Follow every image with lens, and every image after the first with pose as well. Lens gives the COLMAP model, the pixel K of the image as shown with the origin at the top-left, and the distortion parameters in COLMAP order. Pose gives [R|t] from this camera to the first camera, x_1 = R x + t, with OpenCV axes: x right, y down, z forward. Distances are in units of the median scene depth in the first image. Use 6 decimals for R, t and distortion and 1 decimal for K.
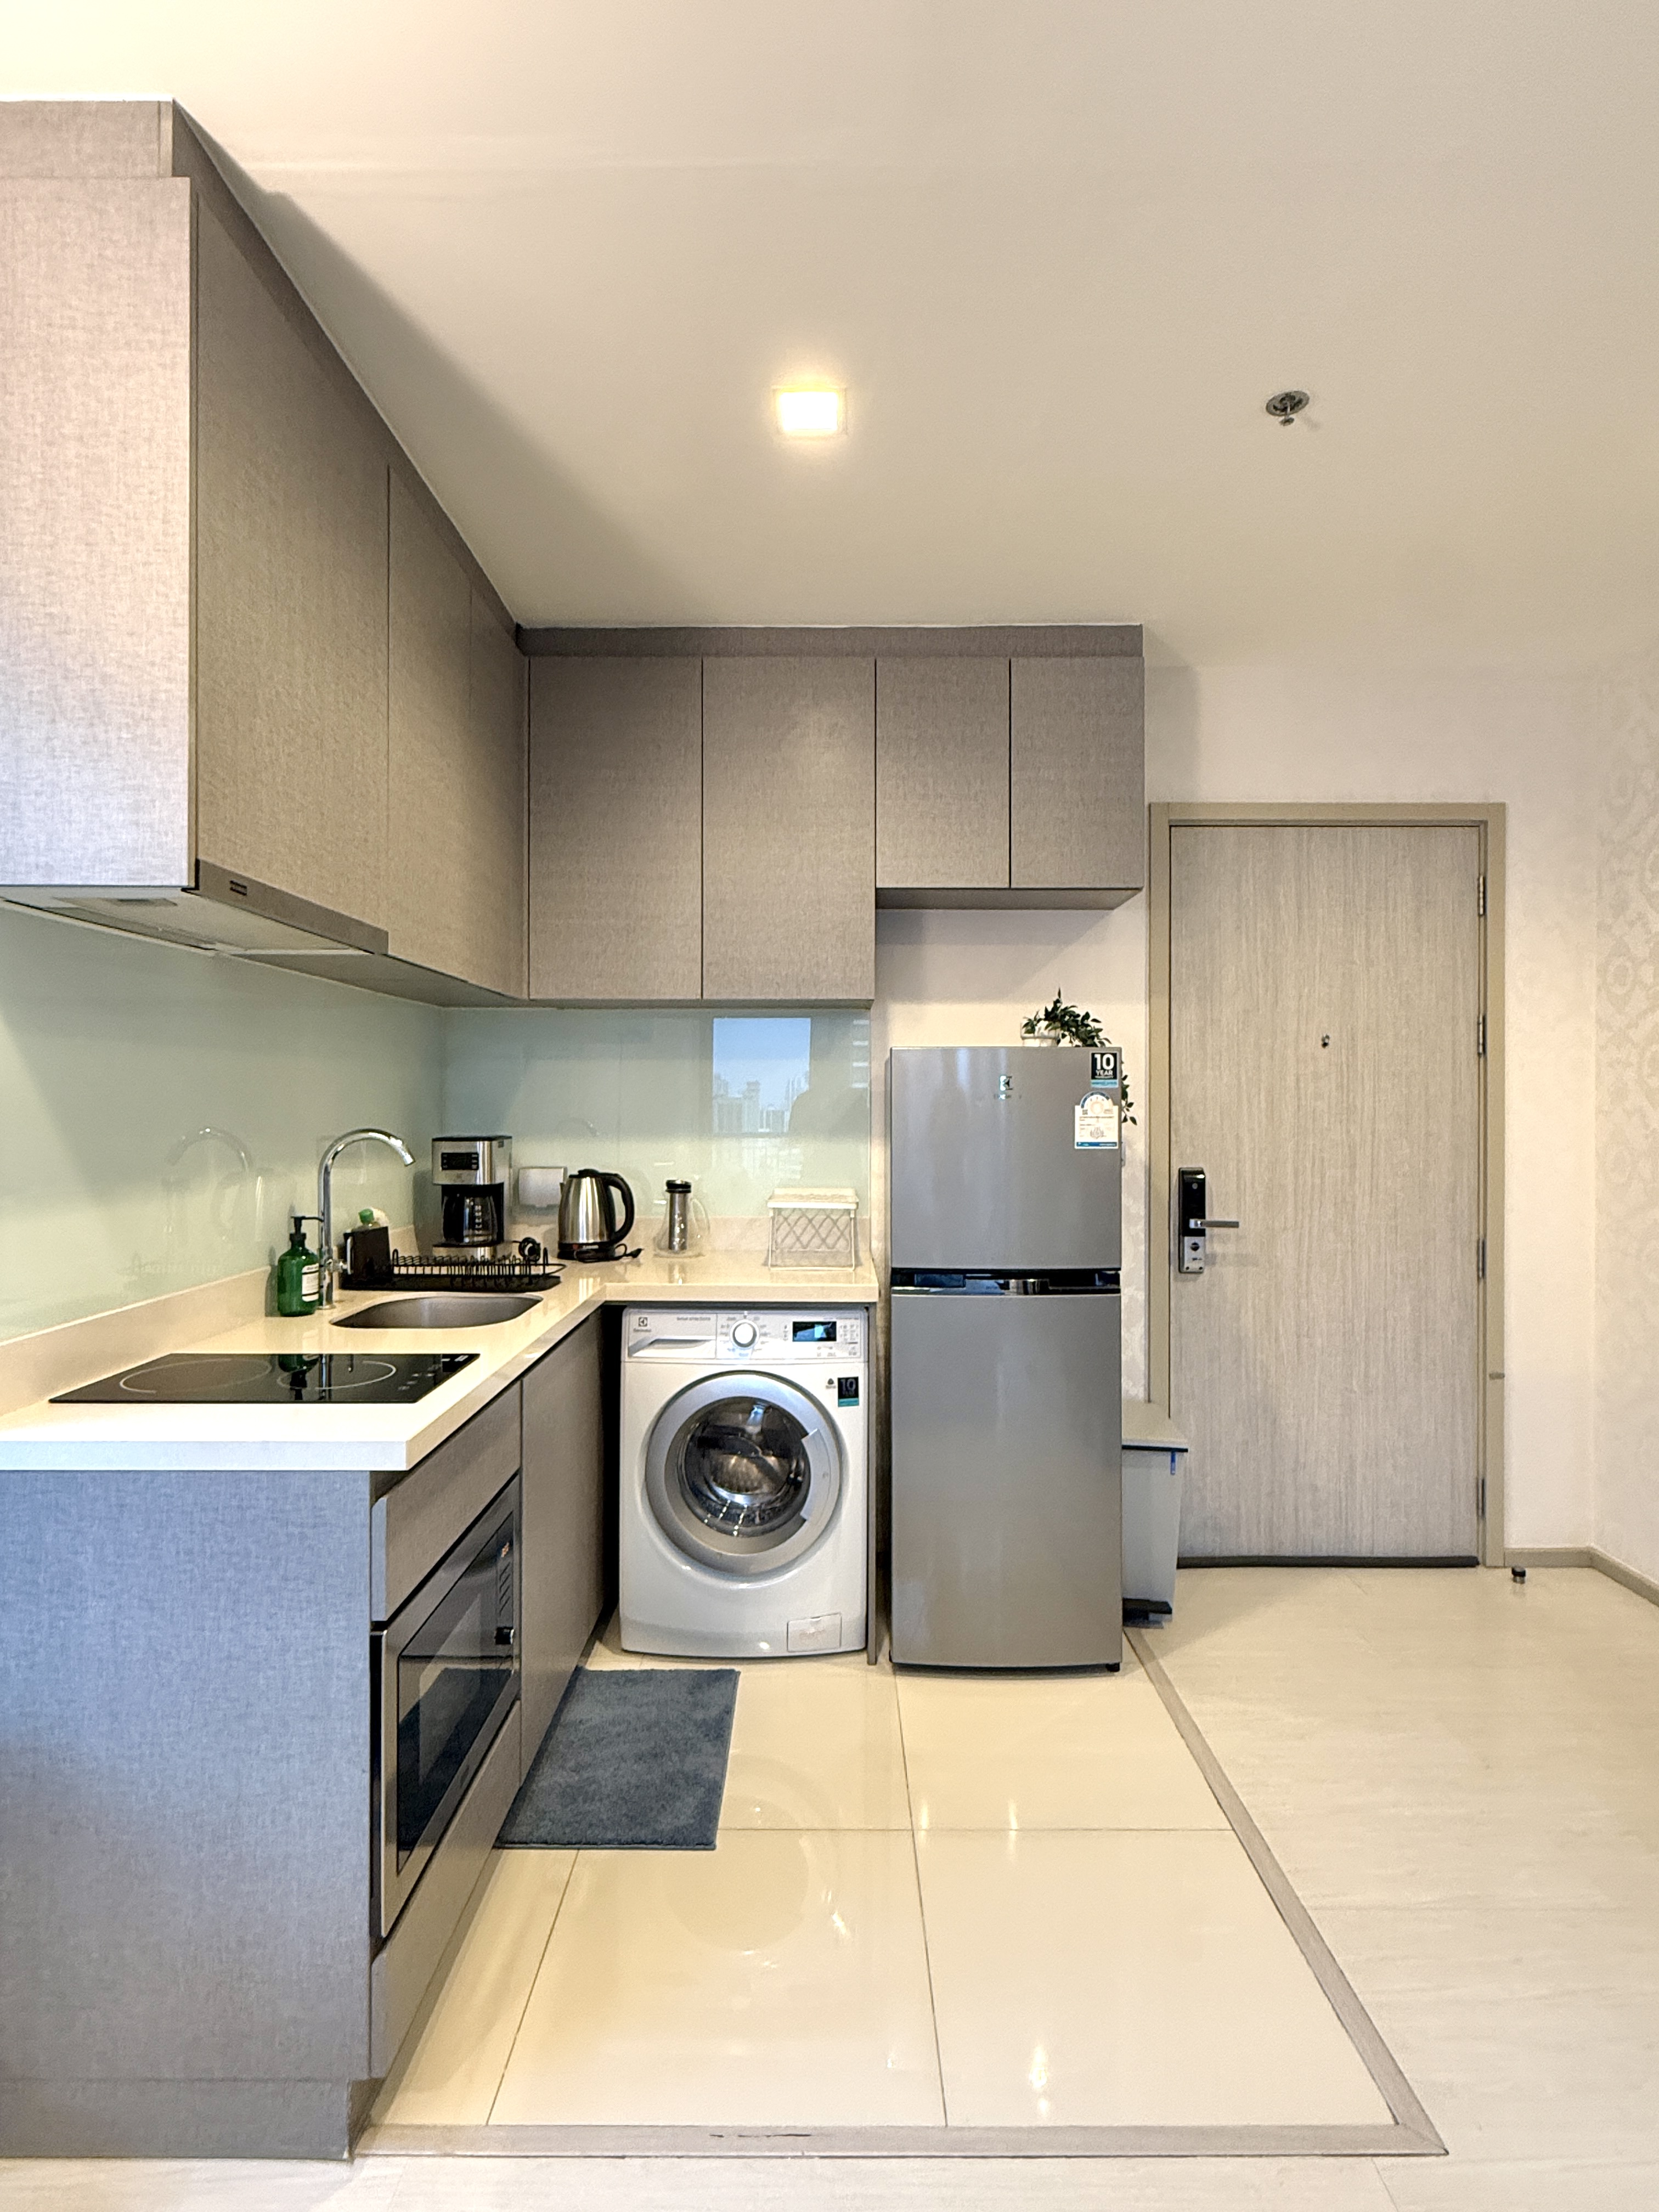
lens RADIAL K [[1113.2, 0, 837.4], [0, 1113.2, 1103.6], [0, 0, 1]] dist [0.001374, 0.001429]
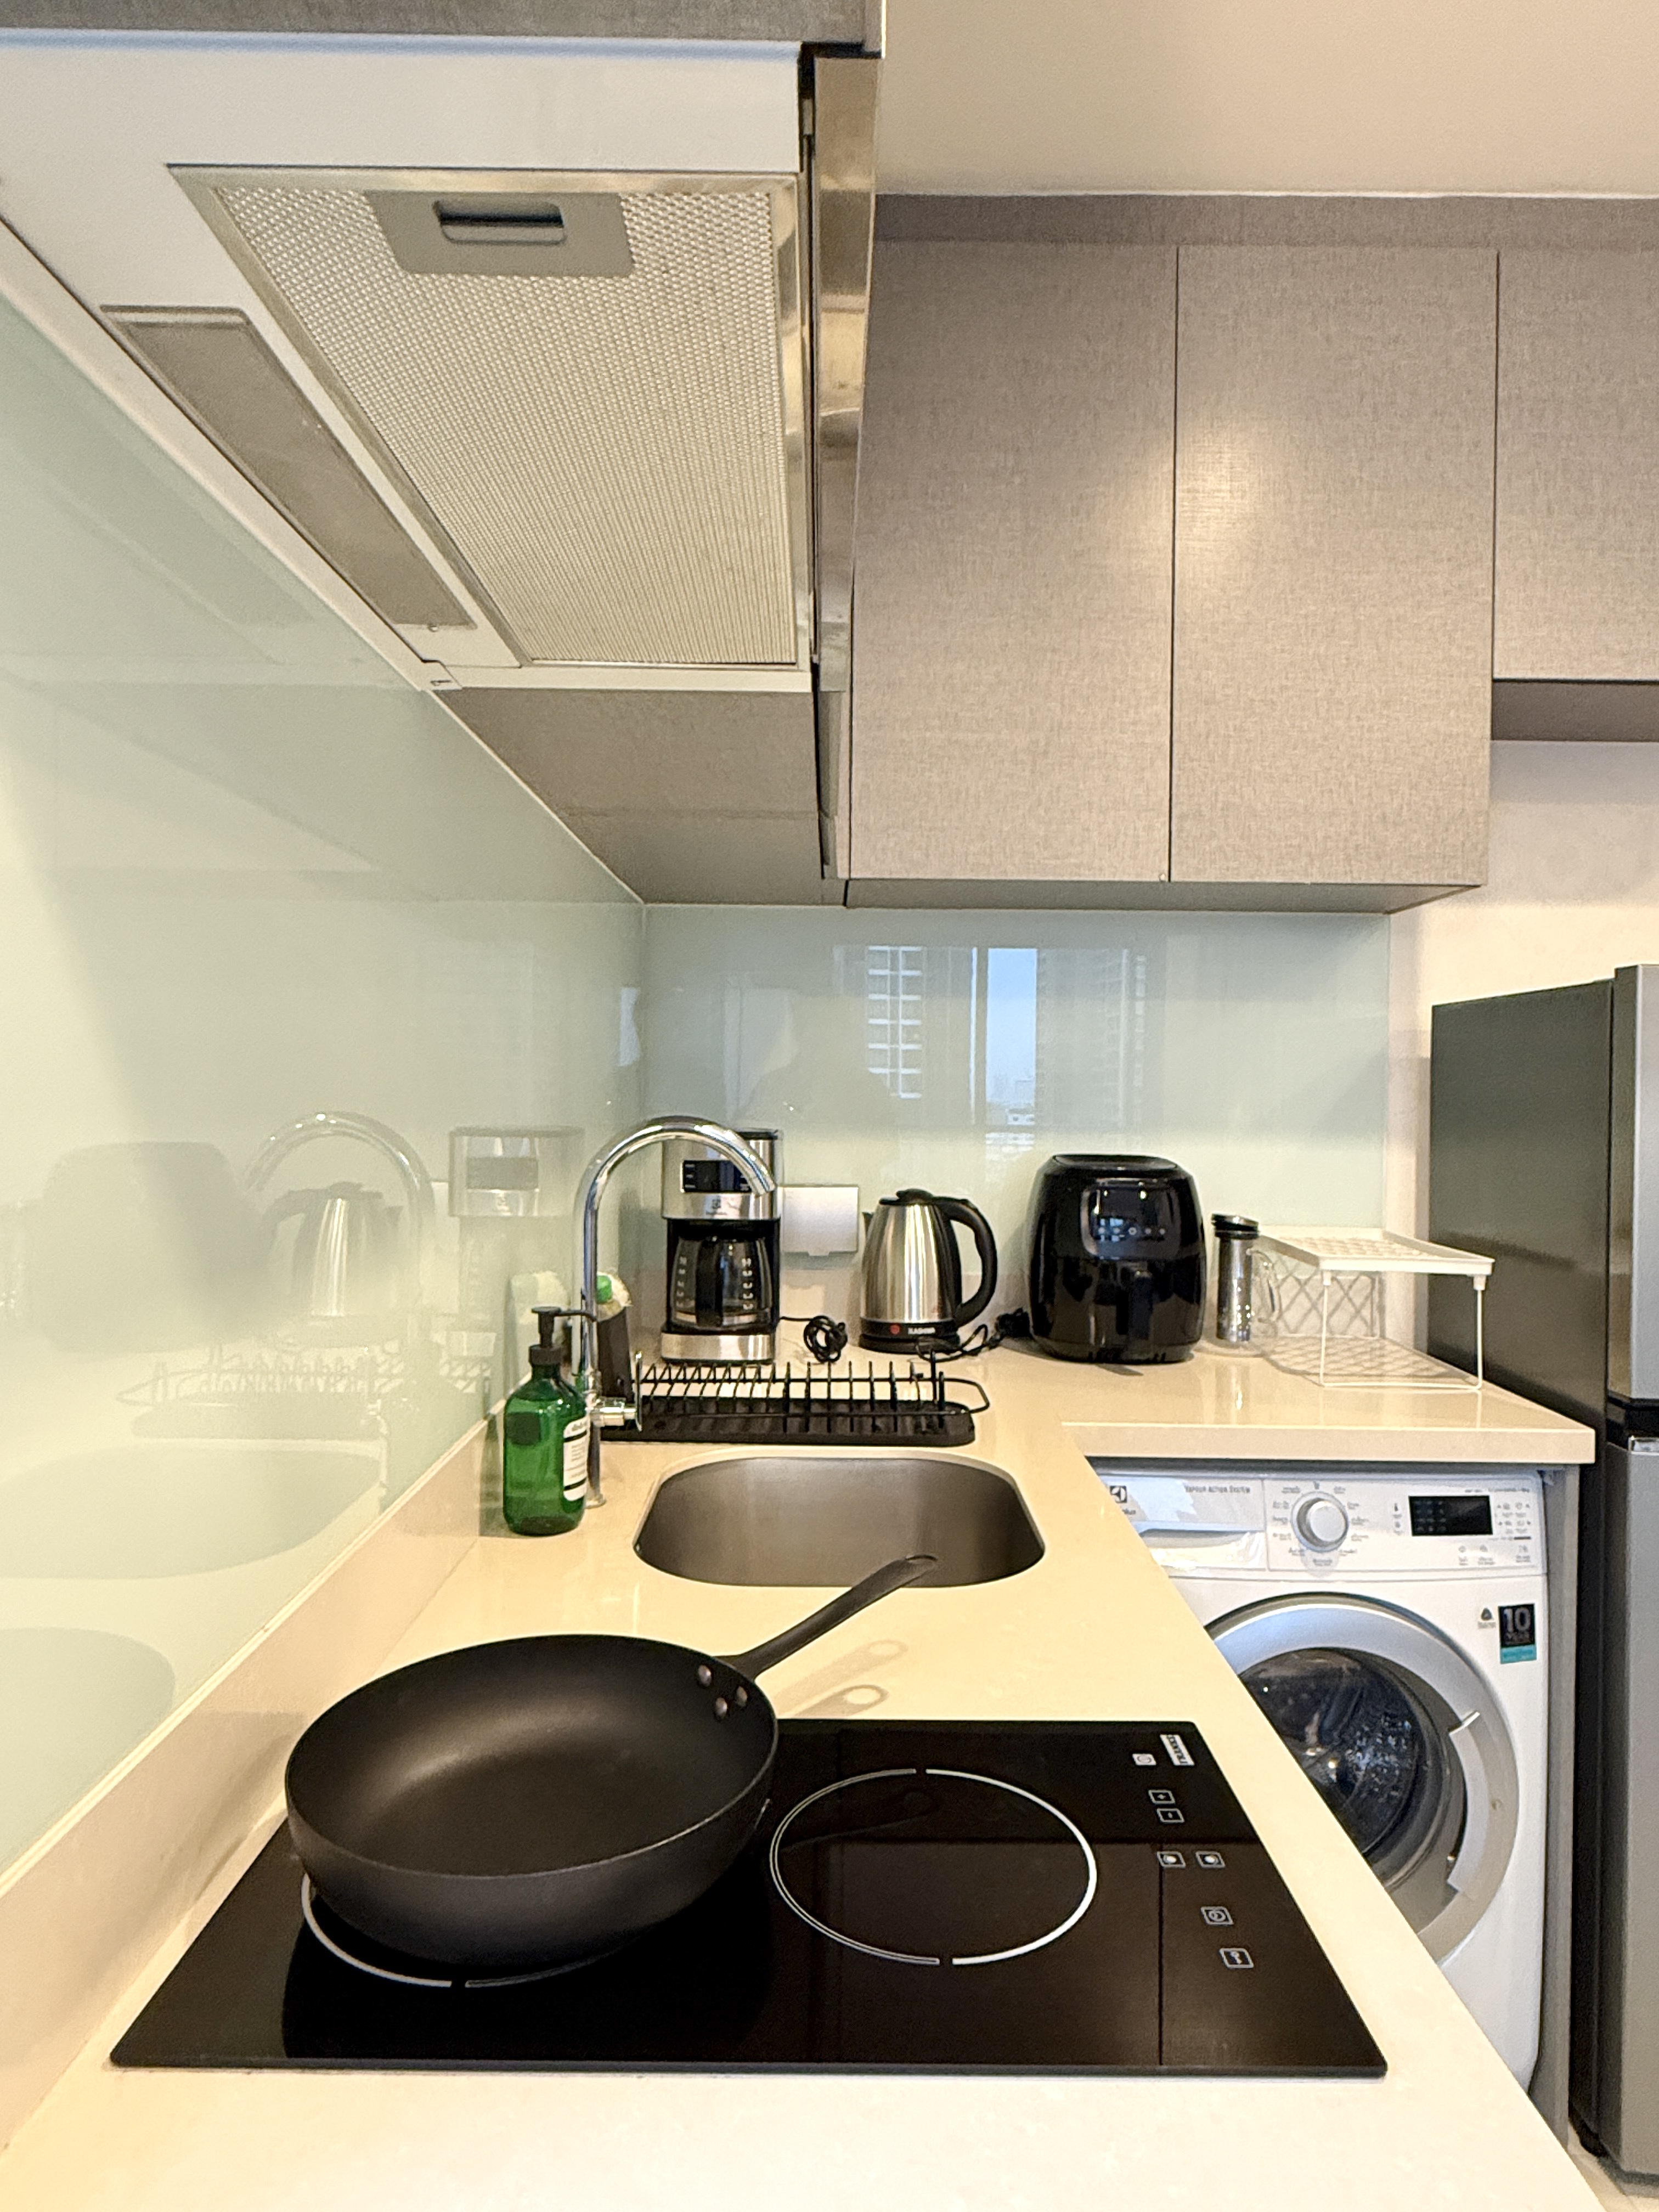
lens RADIAL K [[1315.5, 0, 832.1], [0, 1315.5, 1096.6], [0, 0, 1]] dist [0.000741, 0.001584]
pose [[0.999954, 0.009102, 0.002891, -0.286643], [-0.009122, 0.999933, 0.007188, 0.007746], [-0.002825, -0.007214, 0.999970, 0.360365]]
